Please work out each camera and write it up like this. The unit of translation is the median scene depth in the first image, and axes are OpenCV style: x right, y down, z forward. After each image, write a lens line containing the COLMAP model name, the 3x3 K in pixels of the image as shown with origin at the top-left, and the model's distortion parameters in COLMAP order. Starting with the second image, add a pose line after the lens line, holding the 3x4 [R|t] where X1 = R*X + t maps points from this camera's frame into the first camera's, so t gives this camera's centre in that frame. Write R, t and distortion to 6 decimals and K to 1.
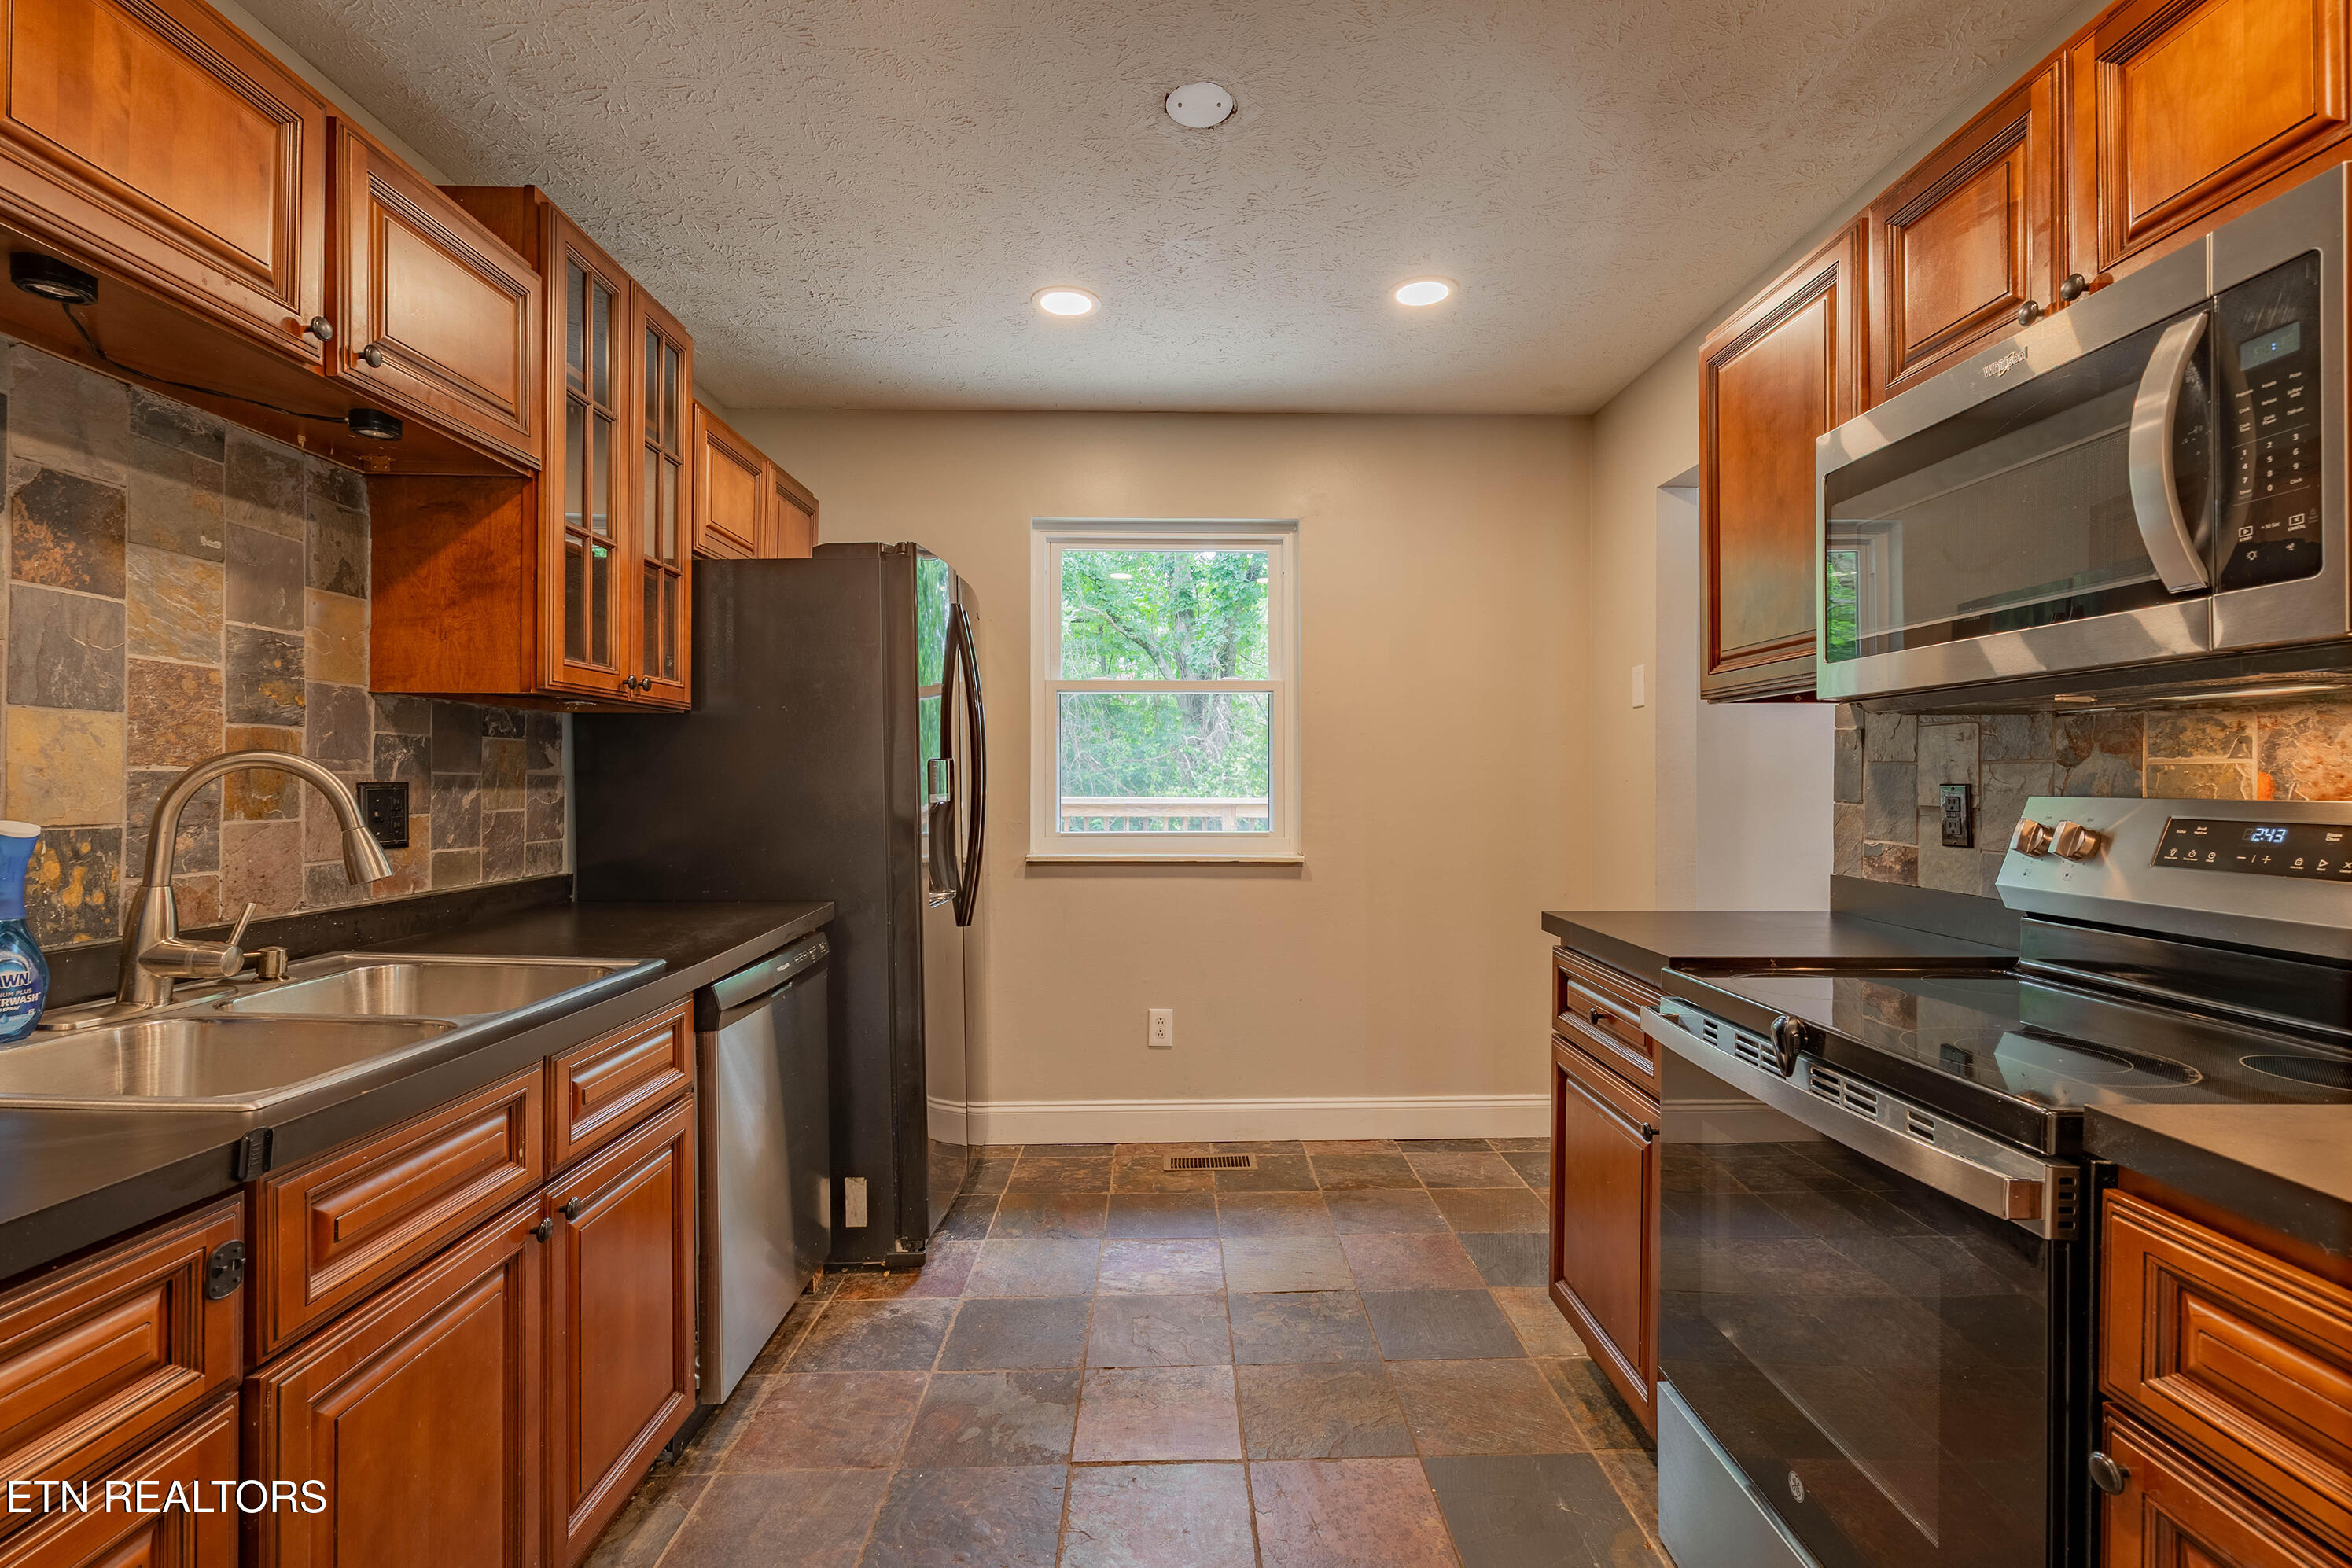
lens RADIAL K [[1090.8, 0, 1194.6], [0, 1090.8, 769.9], [0, 0, 1]] dist [-0.000860, -0.000076]
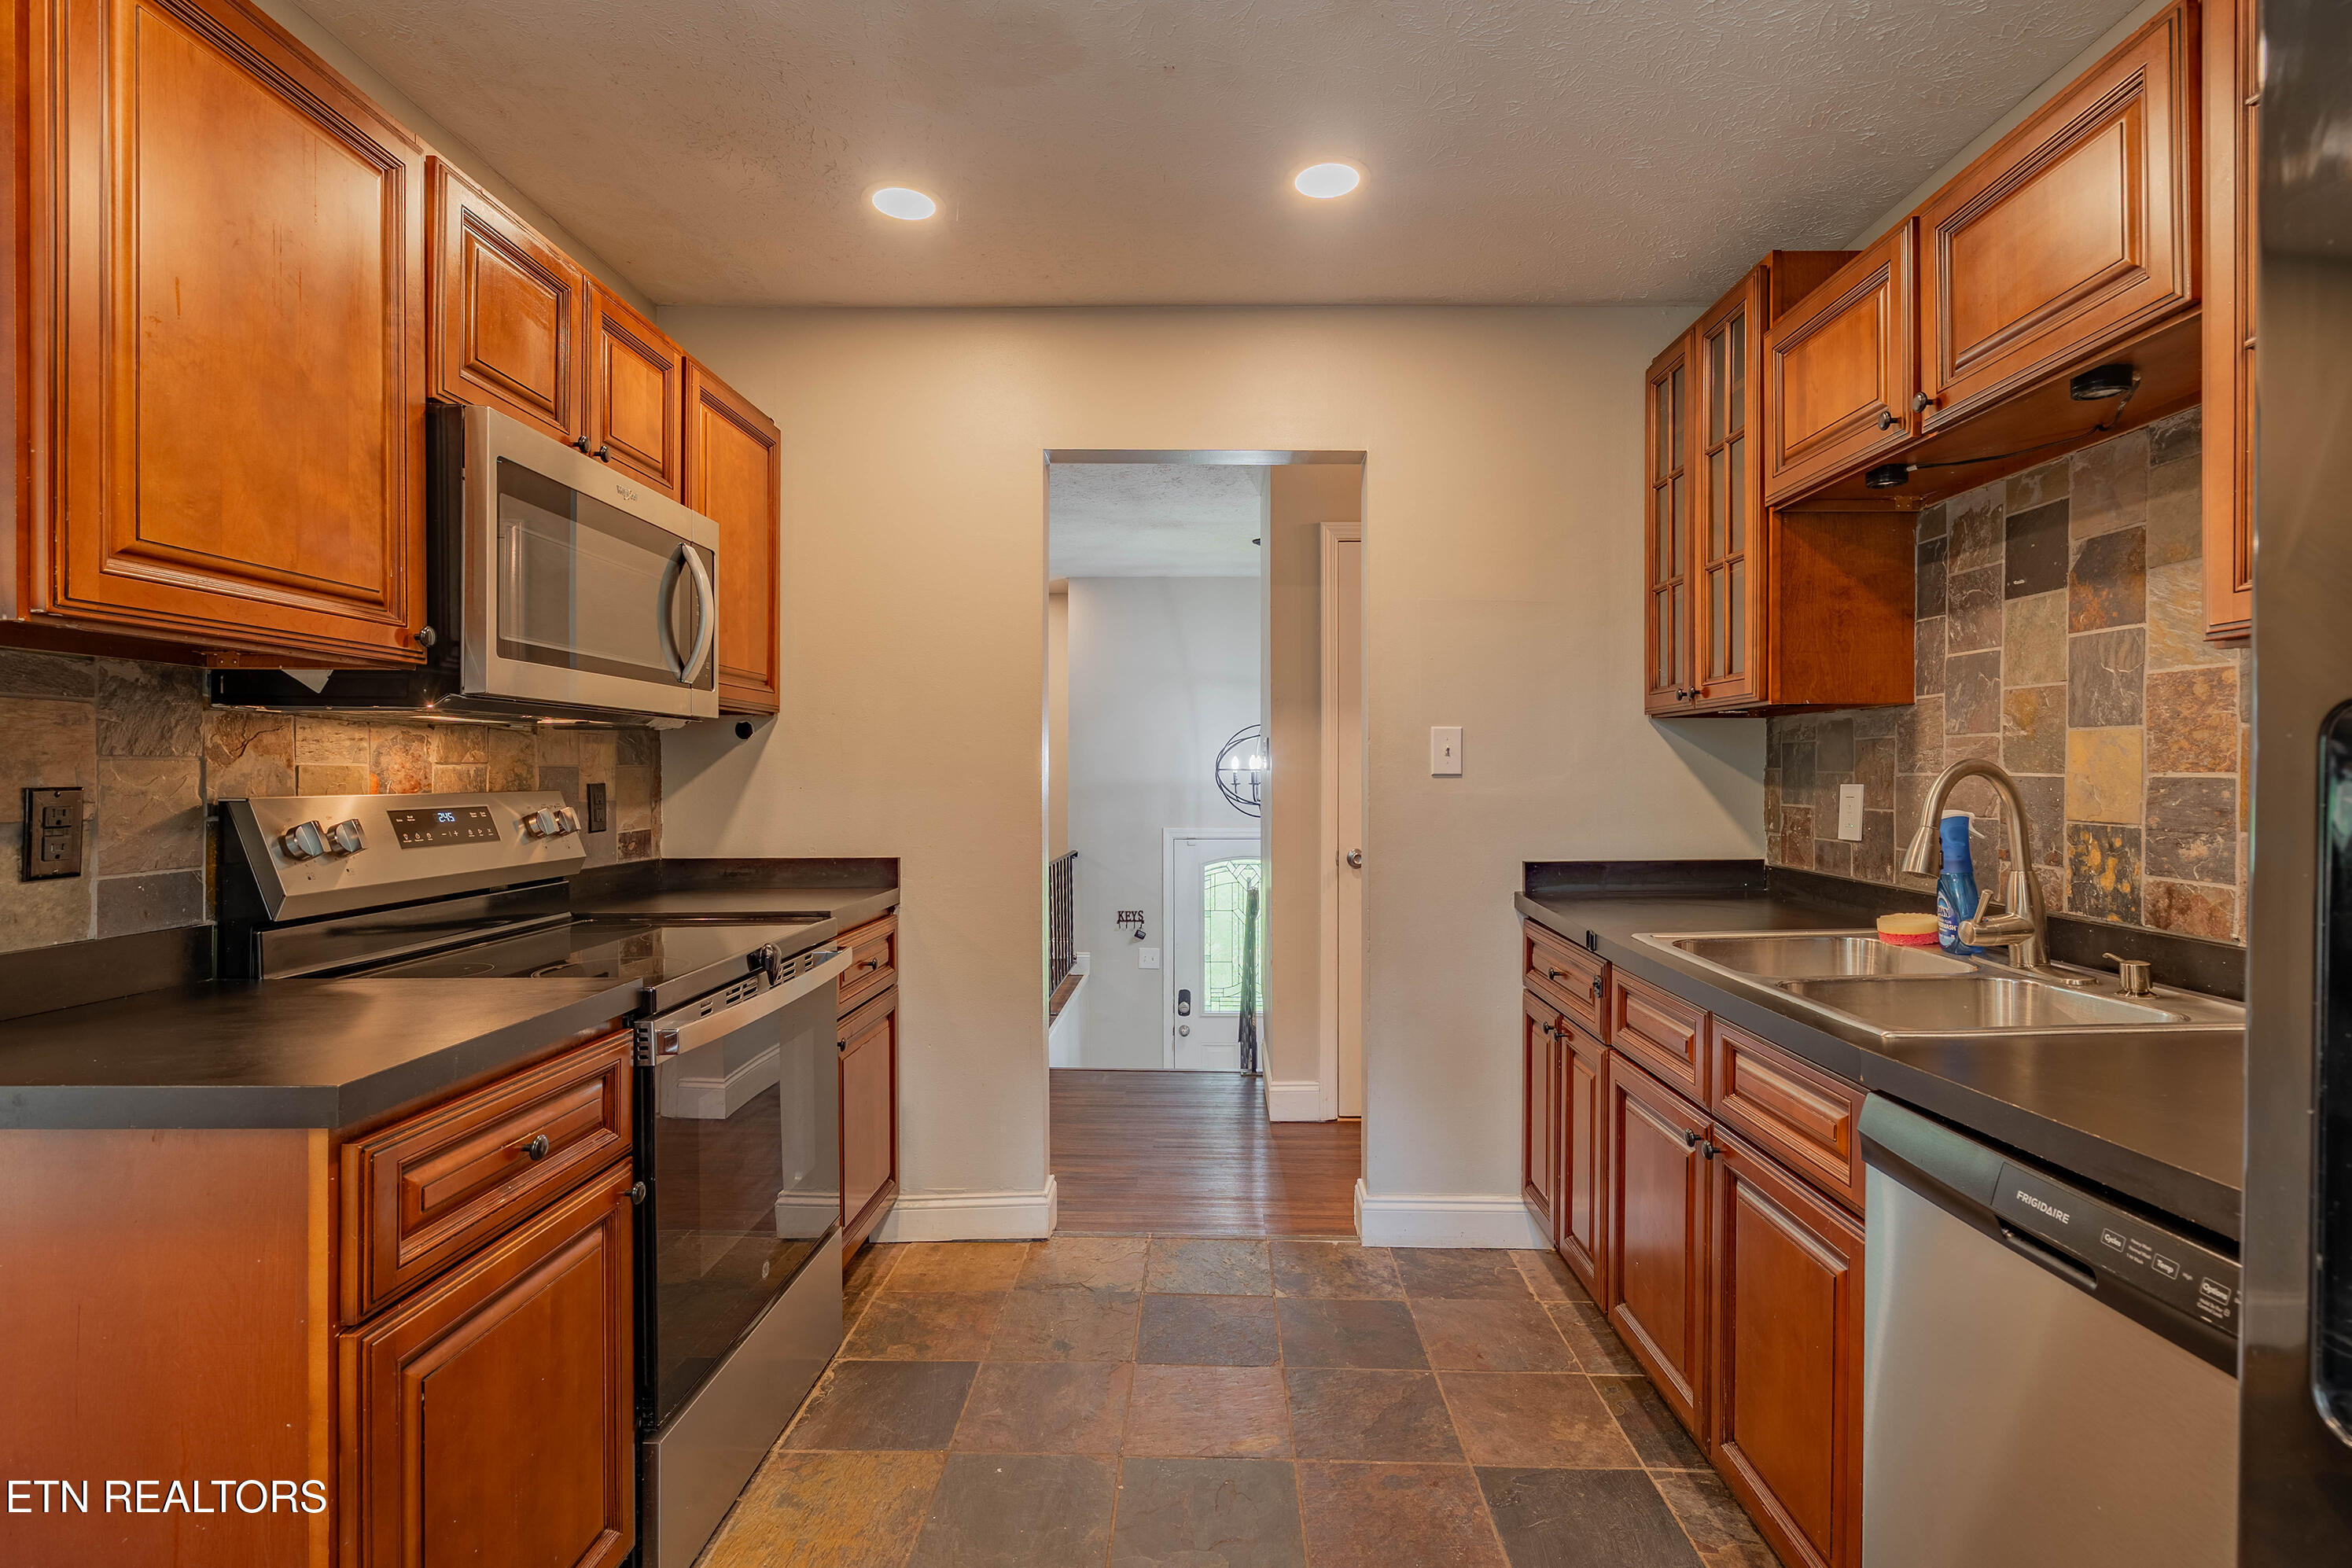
lens RADIAL K [[1090.8, 0, 1194.6], [0, 1090.8, 769.9], [0, 0, 1]] dist [-0.000860, -0.000076]
pose [[-0.999468, -0.001450, 0.032587, -0.053766], [-0.001896, 0.999905, -0.013669, 0.010323], [-0.032564, -0.013724, -0.999375, 2.130926]]
